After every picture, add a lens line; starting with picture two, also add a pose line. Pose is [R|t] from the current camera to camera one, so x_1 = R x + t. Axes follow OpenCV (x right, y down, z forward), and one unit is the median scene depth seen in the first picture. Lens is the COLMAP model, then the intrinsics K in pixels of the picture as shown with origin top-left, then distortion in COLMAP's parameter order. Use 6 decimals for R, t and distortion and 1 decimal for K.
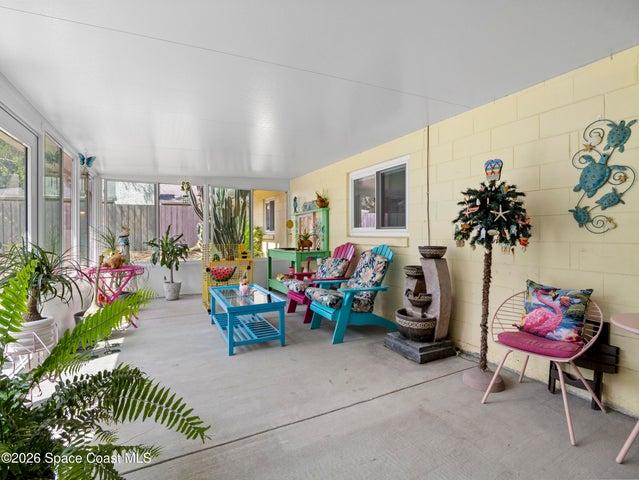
lens RADIAL K [[308.9, 0, 318.1], [0, 308.9, 236.3], [0, 0, 1]] dist [-0.009682, -0.003060]
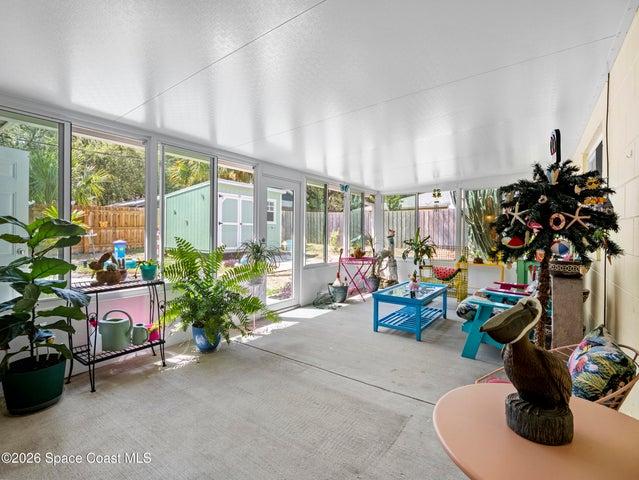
lens RADIAL K [[308.9, 0, 314.6], [0, 308.9, 234.8], [0, 0, 1]] dist [-0.009682, -0.003060]
pose [[0.452069, 0.013073, -0.891887, 0.721394], [-0.017900, 0.999824, 0.005582, -0.016866], [0.891804, 0.013442, 0.452223, 0.187264]]
